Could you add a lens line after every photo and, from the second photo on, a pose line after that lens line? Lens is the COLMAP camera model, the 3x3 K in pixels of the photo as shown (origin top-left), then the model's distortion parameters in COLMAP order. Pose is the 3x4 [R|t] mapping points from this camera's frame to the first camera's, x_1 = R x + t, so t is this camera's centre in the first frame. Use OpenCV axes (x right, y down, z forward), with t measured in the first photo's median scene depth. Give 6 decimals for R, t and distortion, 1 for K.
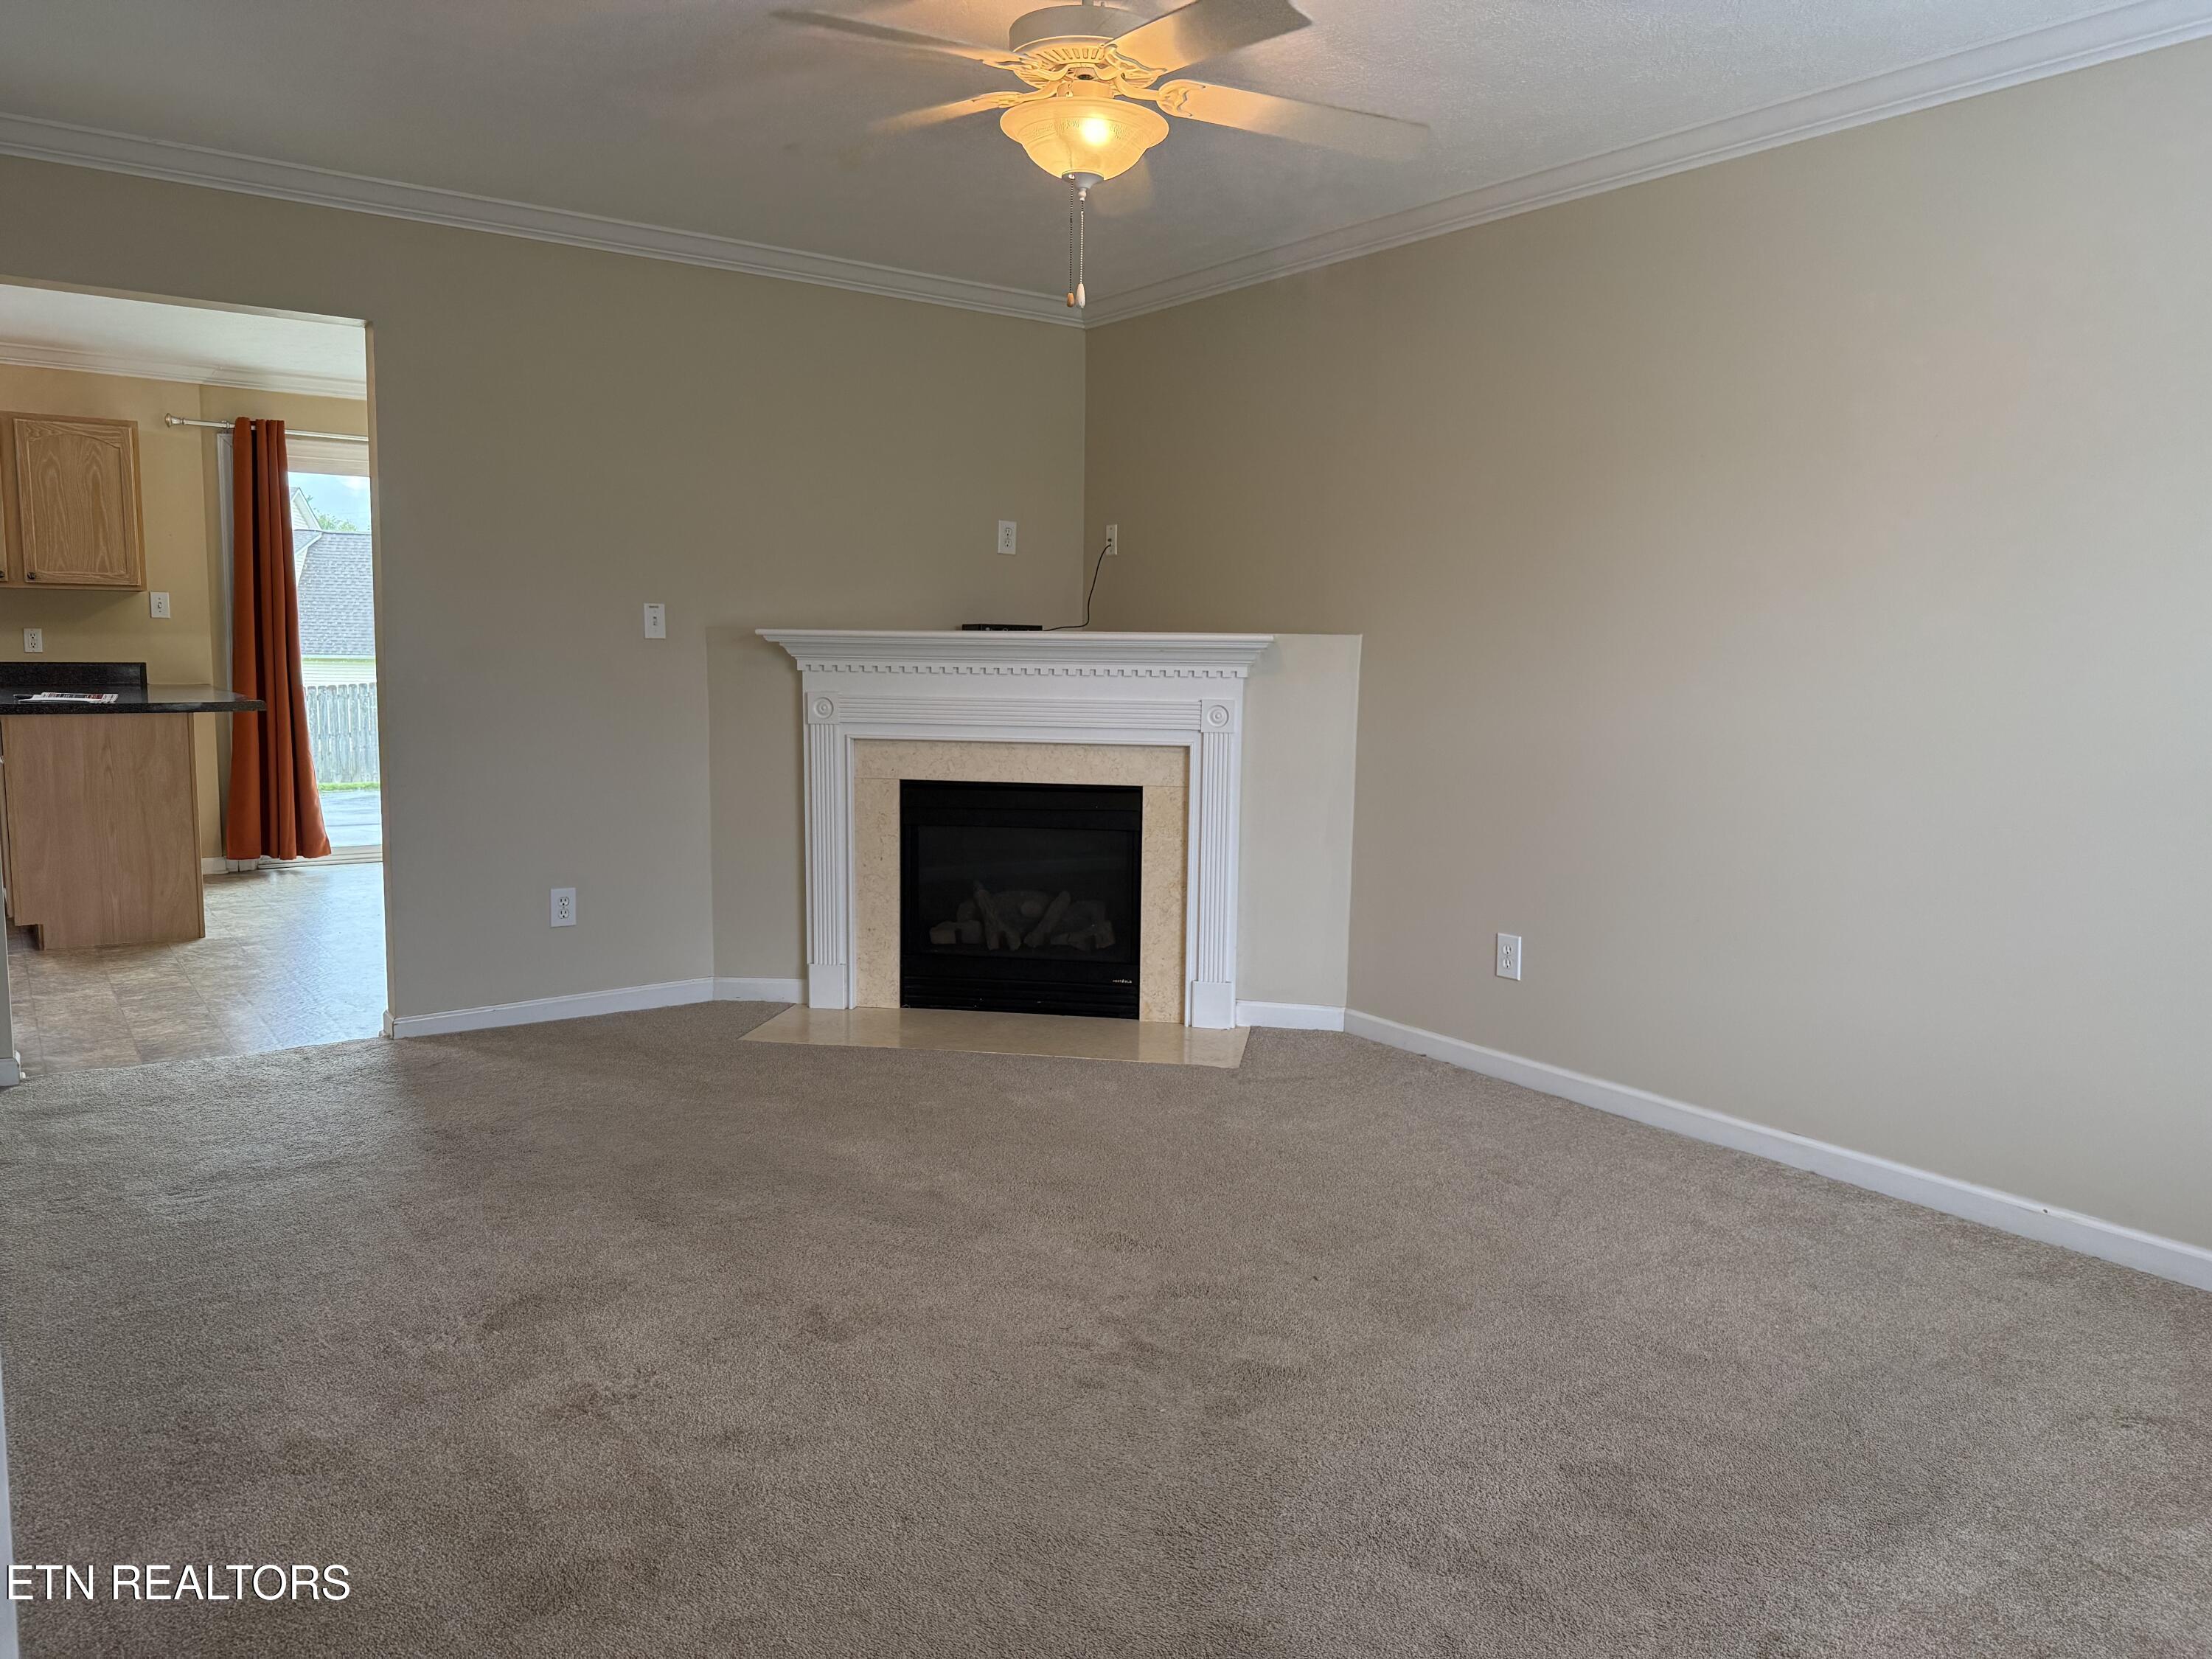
lens RADIAL K [[1577.1, 0, 1106.0], [0, 1577.1, 829.5], [0, 0, 1]] dist [0.007444, 0.001449]
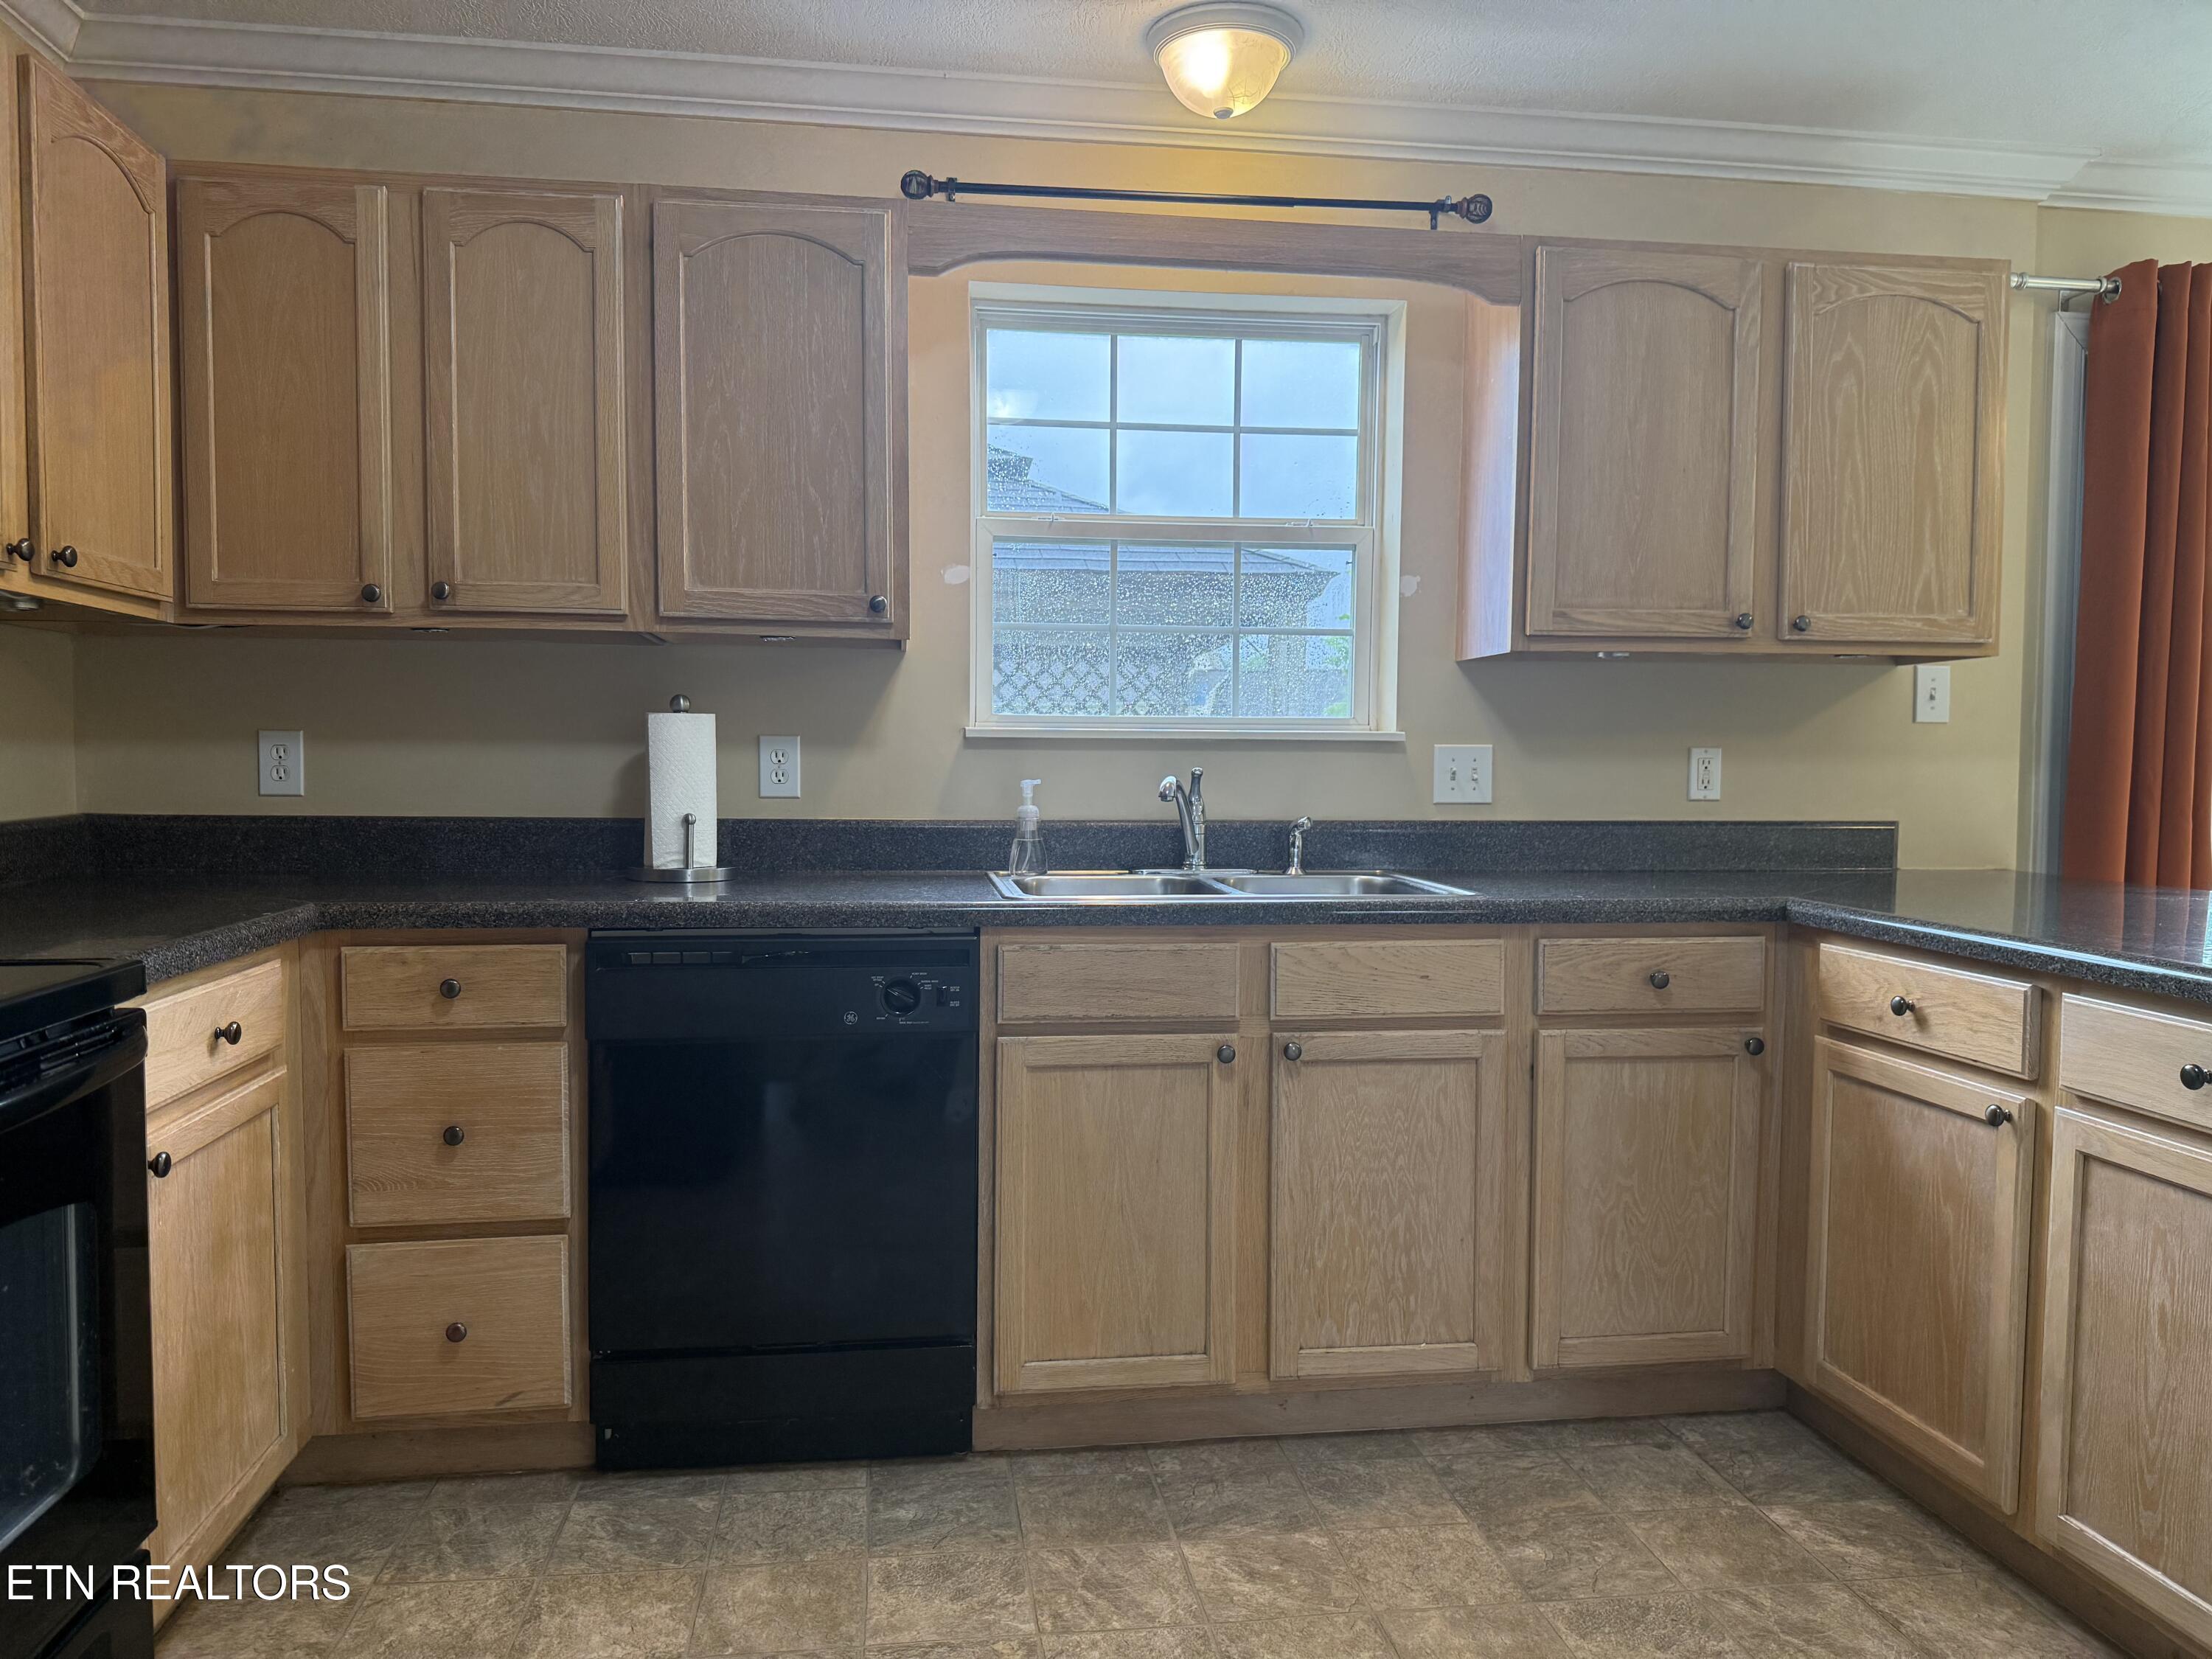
lens RADIAL K [[1543.3, 0, 1106.0], [0, 1543.3, 829.5], [0, 0, 1]] dist [0.088013, -0.112321]
pose [[0.878556, 0.012039, -0.477488, -0.613138], [-0.051714, 0.996203, -0.070034, -0.062619], [0.474832, 0.086222, 0.875843, 0.521321]]
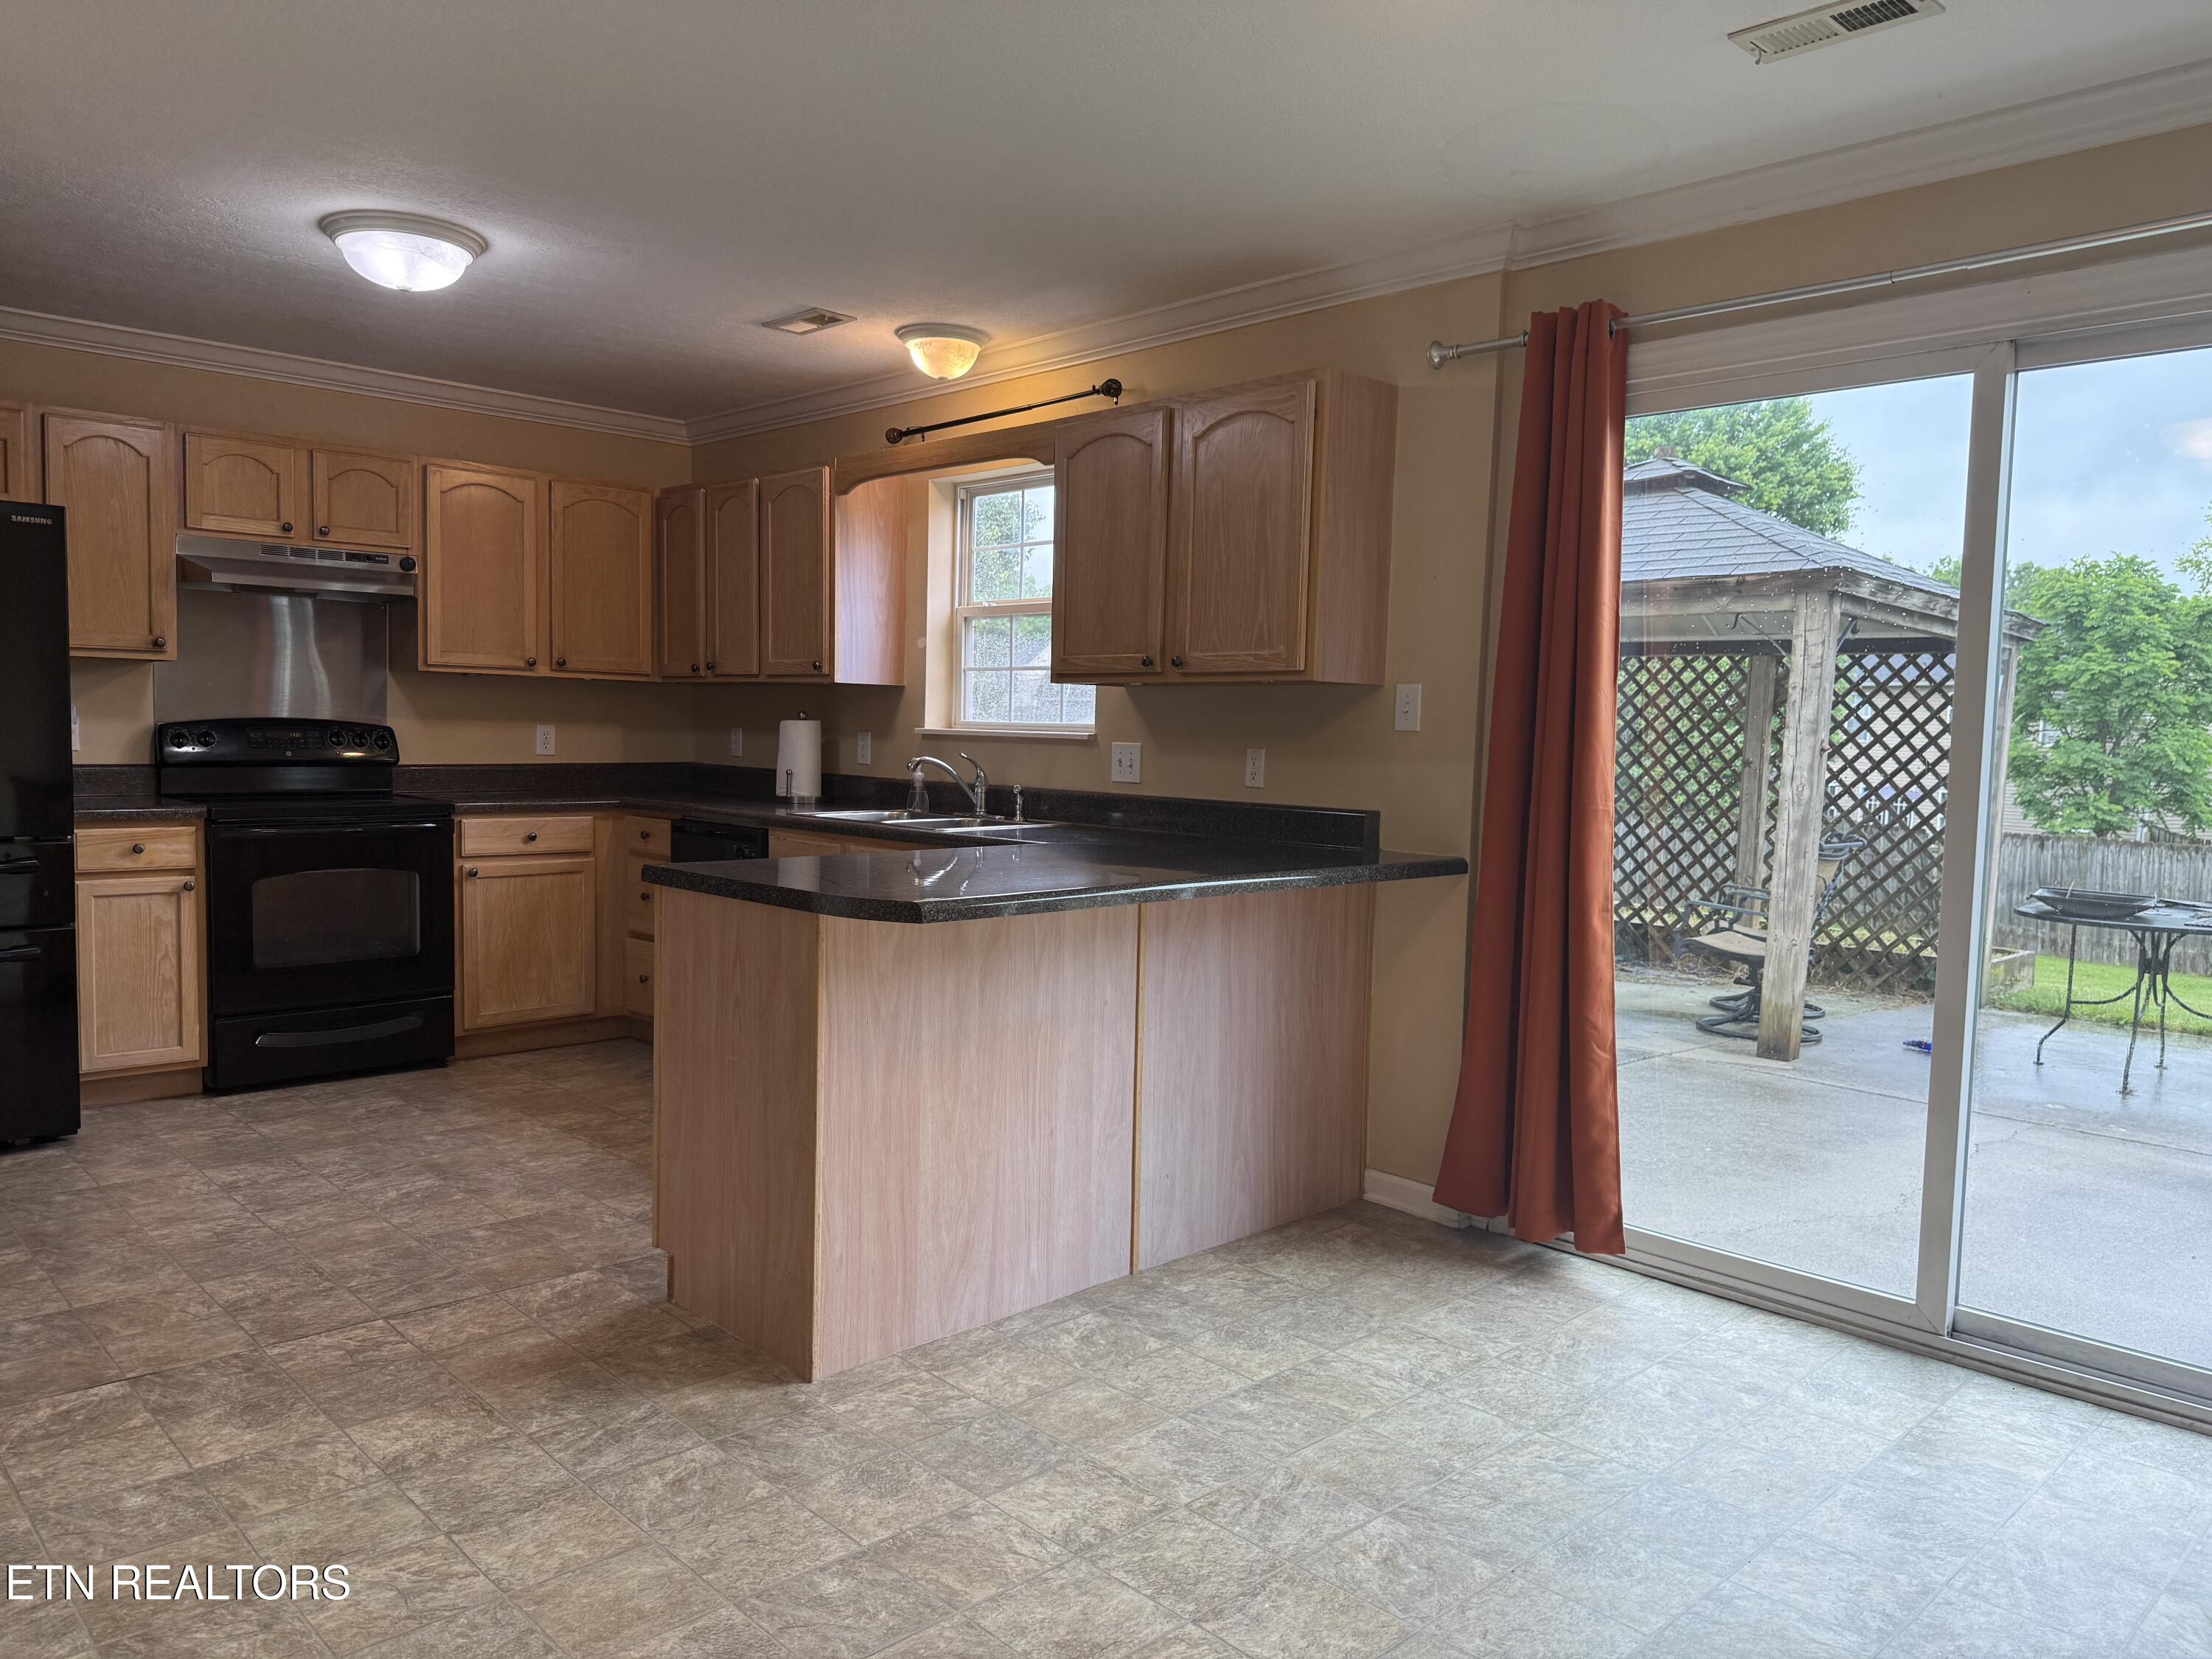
lens RADIAL K [[1543.3, 0, 1106.0], [0, 1543.3, 829.5], [0, 0, 1]] dist [0.088013, -0.112321]
pose [[0.140467, 0.053405, -0.988644, -0.087491], [-0.141795, 0.989336, 0.033296, -0.107294], [0.979879, 0.135508, 0.146541, 0.856485]]
